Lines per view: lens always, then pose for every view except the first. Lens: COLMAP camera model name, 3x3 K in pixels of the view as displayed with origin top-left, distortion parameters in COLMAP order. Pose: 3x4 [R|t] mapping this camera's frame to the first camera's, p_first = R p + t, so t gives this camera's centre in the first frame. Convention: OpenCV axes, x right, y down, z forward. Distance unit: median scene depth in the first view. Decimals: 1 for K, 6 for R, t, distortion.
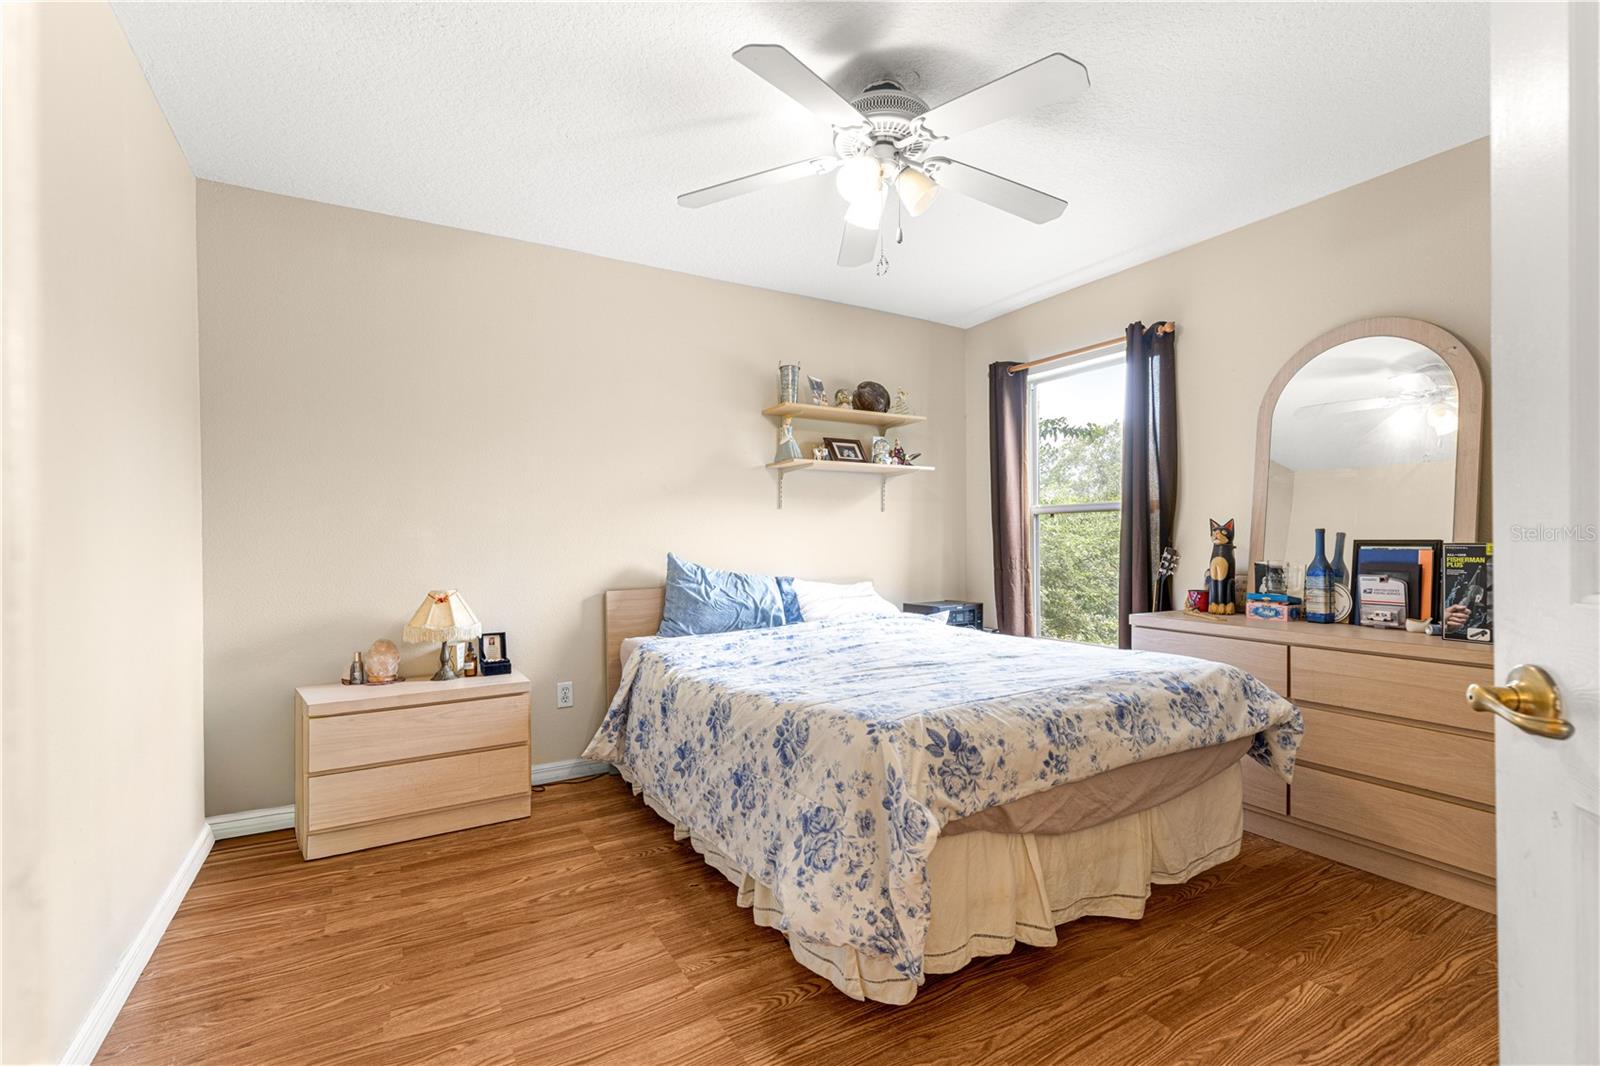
lens RADIAL K [[709.8, 0, 800.0], [0, 709.8, 533.0], [0, 0, 1]] dist [0.011524, -0.000003]
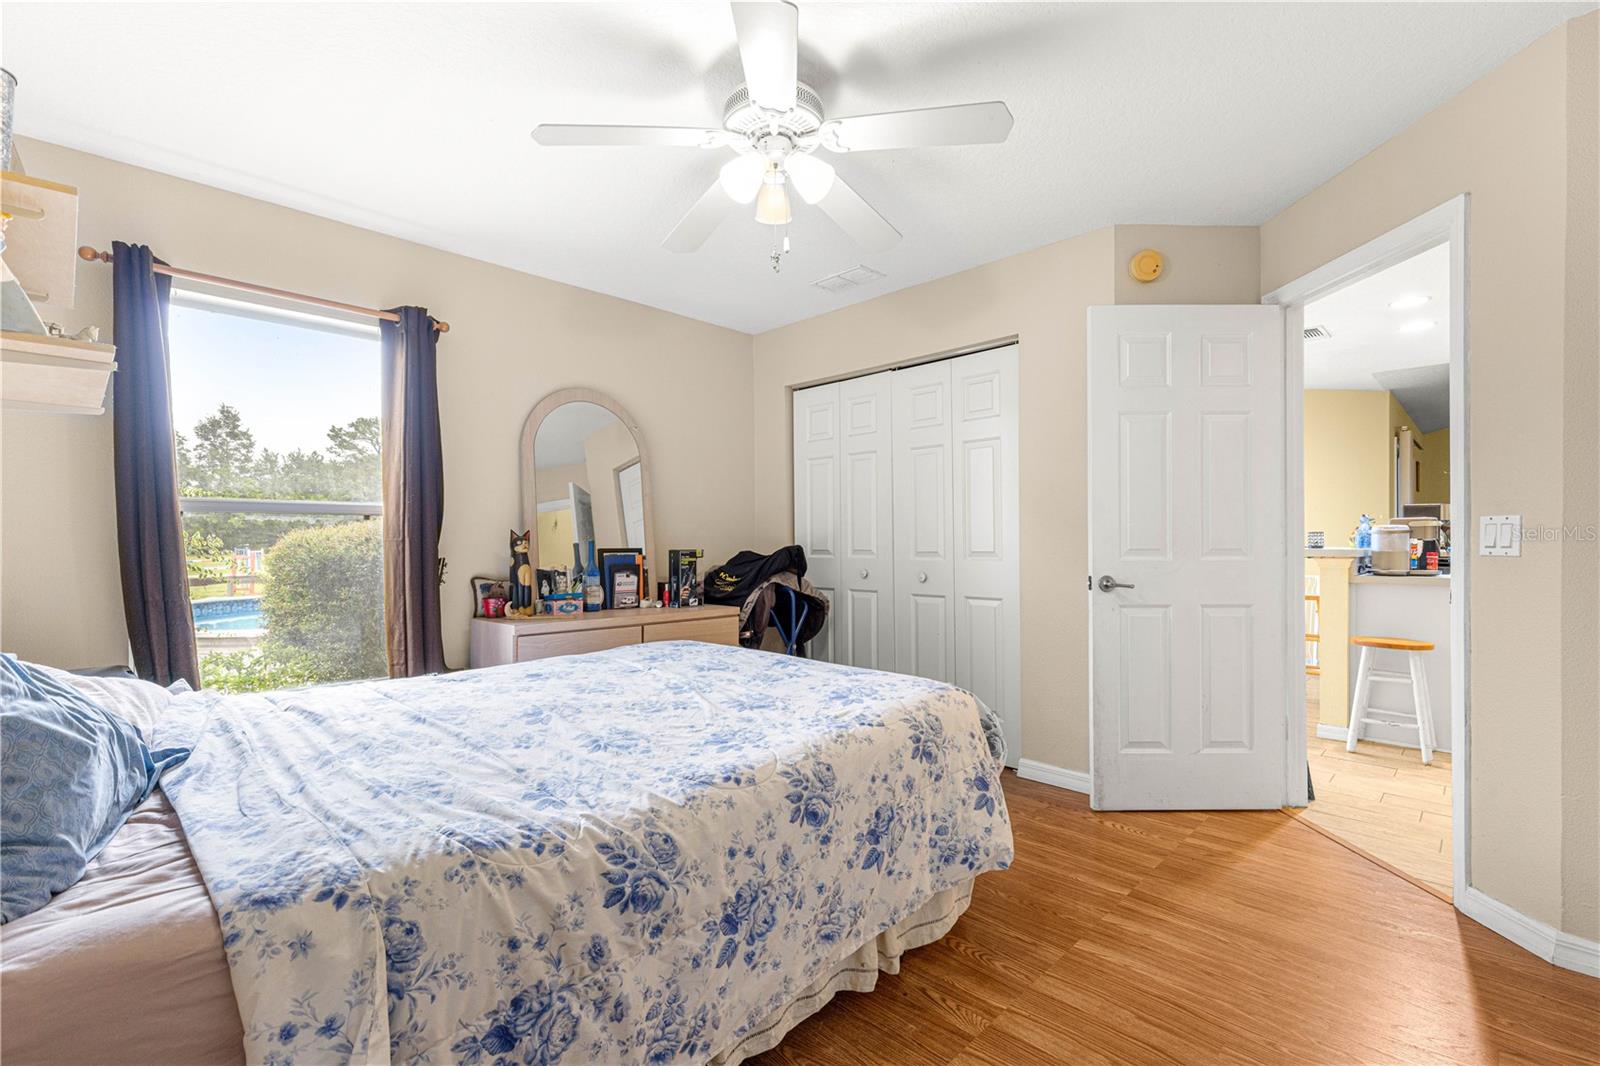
lens RADIAL K [[709.8, 0, 800.0], [0, 709.8, 533.0], [0, 0, 1]] dist [0.011524, -0.000003]
pose [[-0.250928, 0.032644, 0.967455, -0.686197], [0.003530, 0.999455, -0.032809, 0.026869], [-0.967999, -0.004817, -0.250907, 1.018014]]
